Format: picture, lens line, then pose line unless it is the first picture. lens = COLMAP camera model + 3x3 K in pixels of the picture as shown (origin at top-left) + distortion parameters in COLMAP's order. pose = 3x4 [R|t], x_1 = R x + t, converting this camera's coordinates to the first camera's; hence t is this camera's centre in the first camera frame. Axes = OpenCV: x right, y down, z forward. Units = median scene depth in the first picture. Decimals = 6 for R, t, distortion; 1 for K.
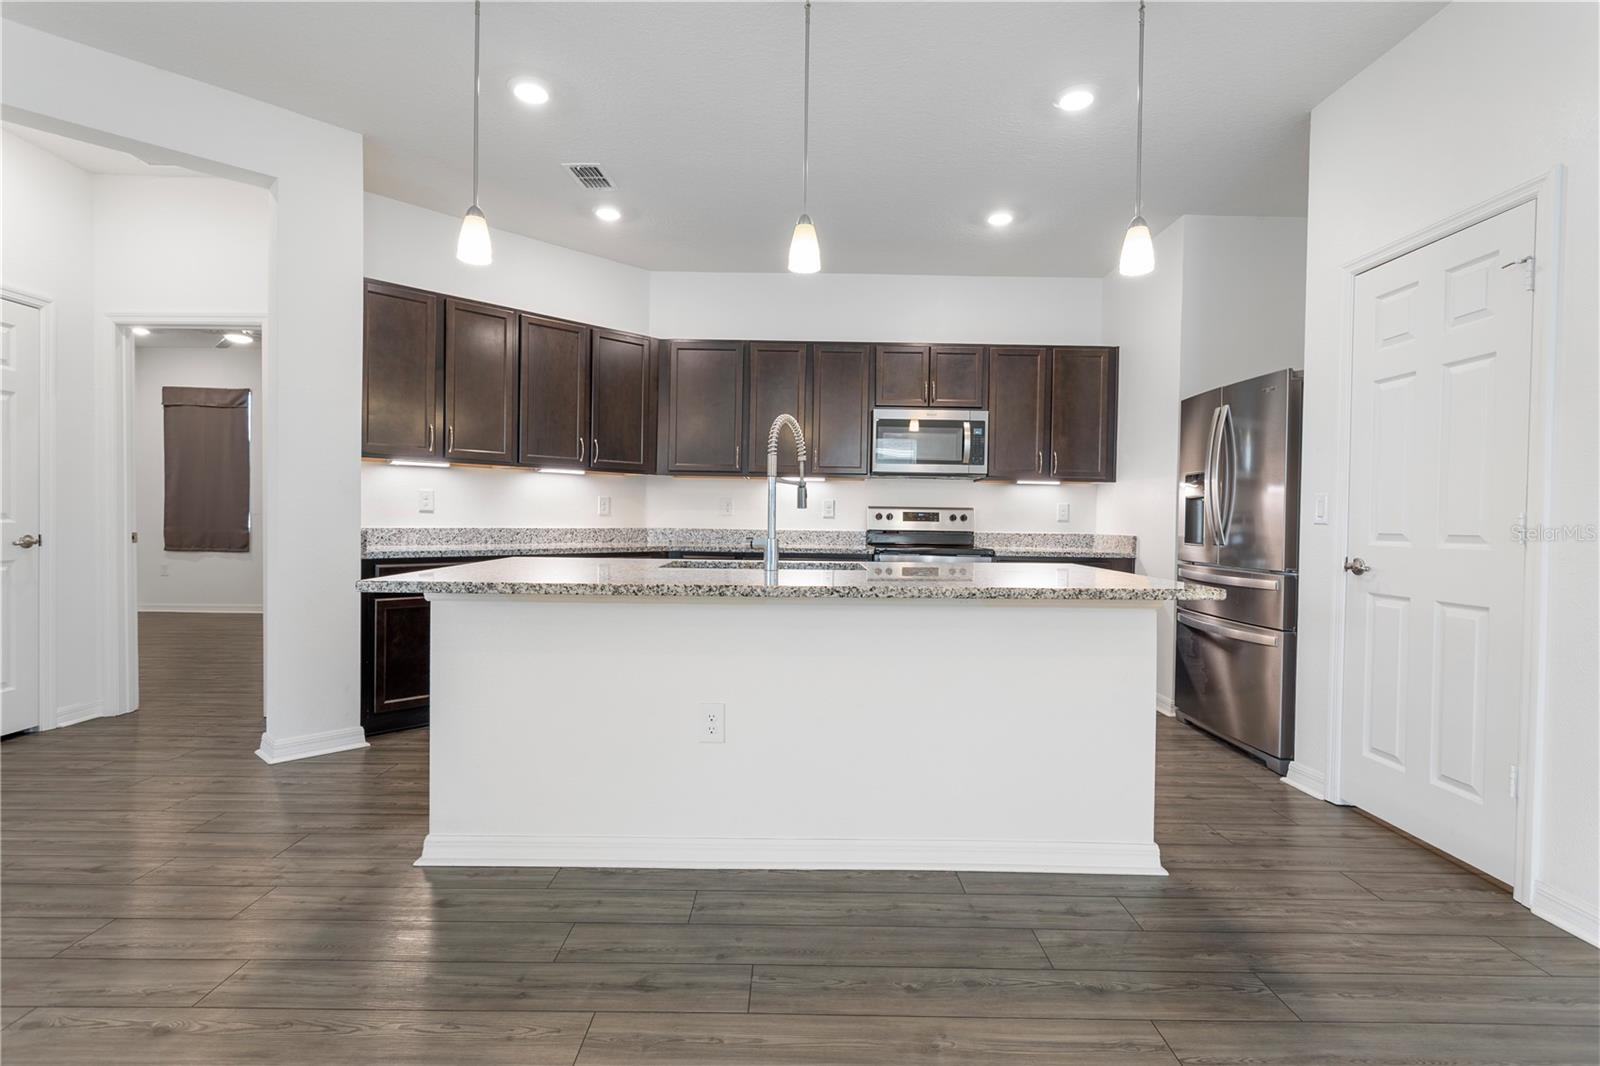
lens RADIAL K [[756.4, 0, 800.0], [0, 756.4, 533.0], [0, 0, 1]] dist [0.000218, 0.000009]
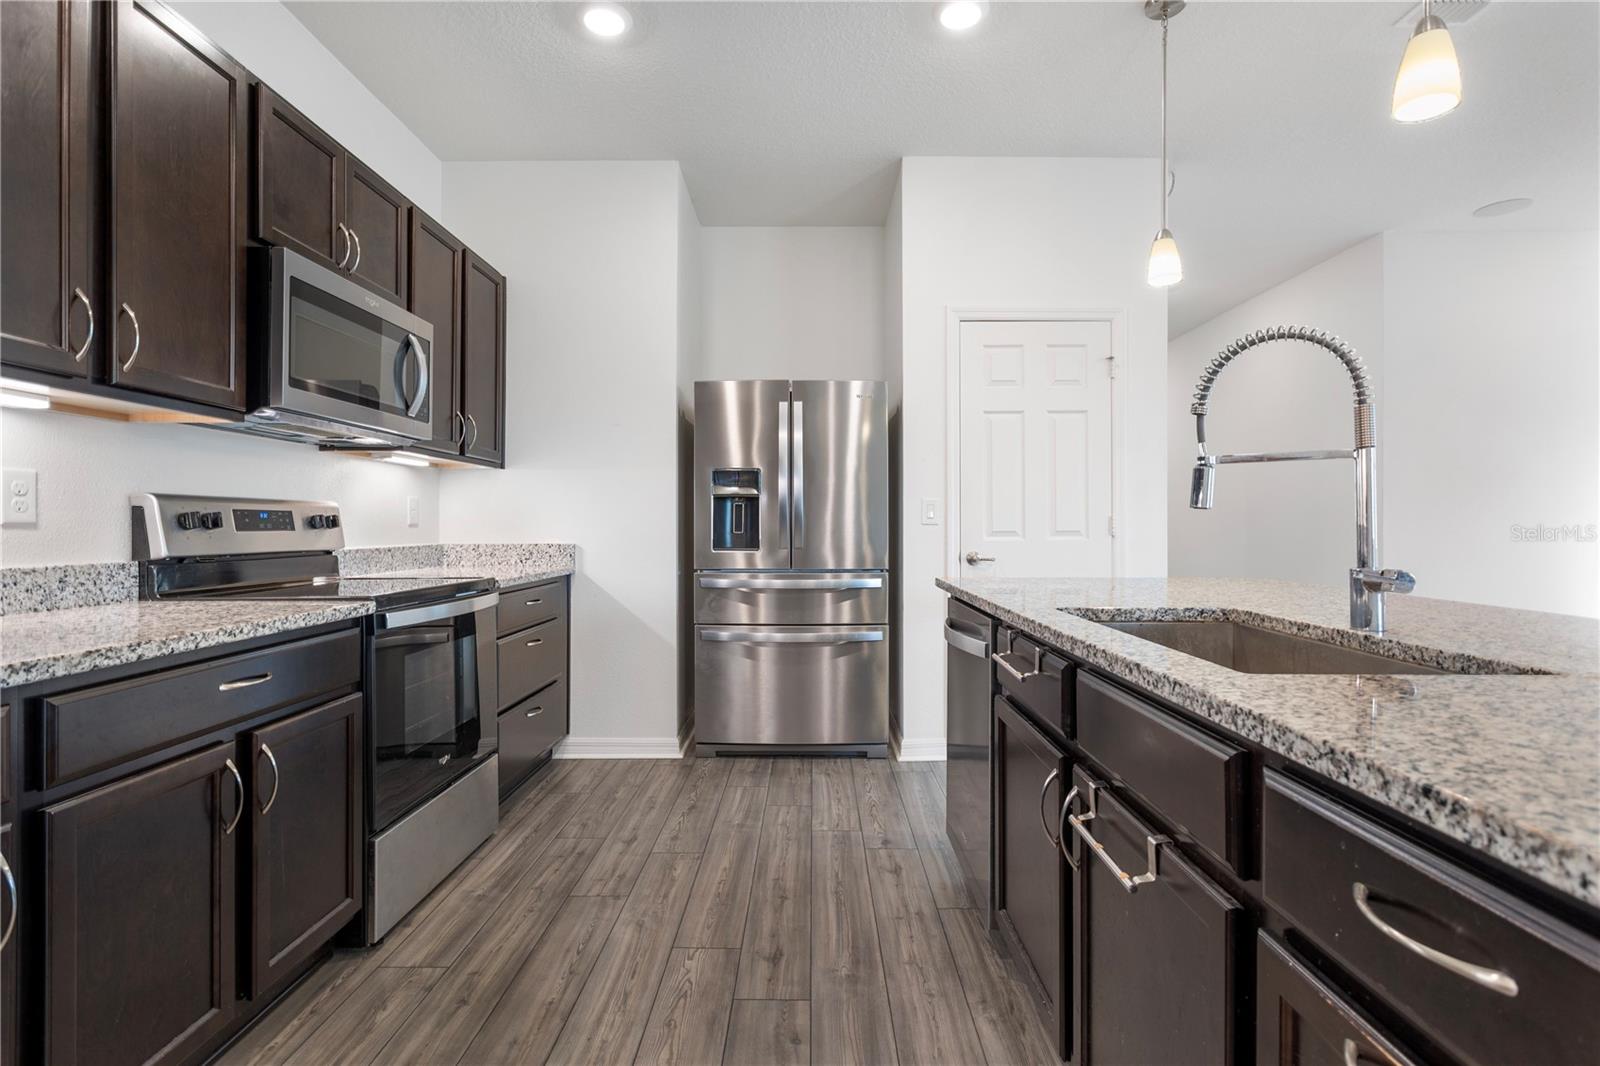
lens RADIAL K [[766.7, 0, 809.4], [0, 766.7, 525.6], [0, 0, 1]] dist [0.000842, 0.000103]
pose [[0.004973, -0.015330, 0.999870, -0.450614], [0.021110, 0.999661, 0.015222, -0.029748], [-0.999765, 0.021032, 0.005295, 1.095709]]
